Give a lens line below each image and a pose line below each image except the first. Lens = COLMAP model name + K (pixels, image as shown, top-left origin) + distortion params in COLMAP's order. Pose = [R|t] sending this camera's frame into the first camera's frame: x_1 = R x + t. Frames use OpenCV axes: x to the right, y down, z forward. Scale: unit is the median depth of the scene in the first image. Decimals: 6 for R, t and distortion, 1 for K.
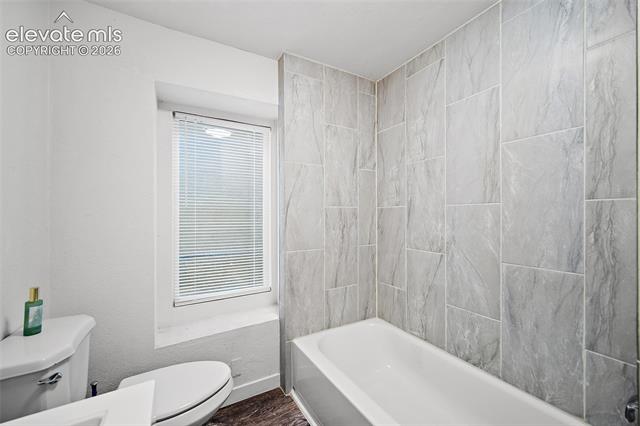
lens RADIAL K [[255.2, 0, 318.6], [0, 255.2, 215.8], [0, 0, 1]] dist [-0.000762, -0.000296]
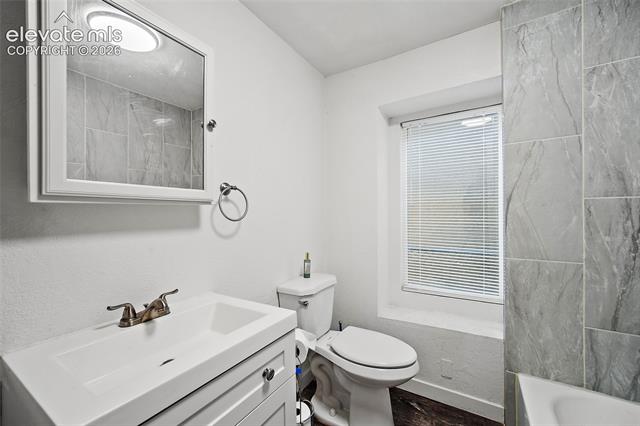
lens RADIAL K [[255.2, 0, 318.5], [0, 255.2, 214.4], [0, 0, 1]] dist [-0.000762, -0.000296]
pose [[0.479647, 0.007512, -0.877429, 0.273872], [0.004407, 0.999930, 0.010970, -0.005557], [0.877450, -0.009128, 0.479580, 0.102647]]
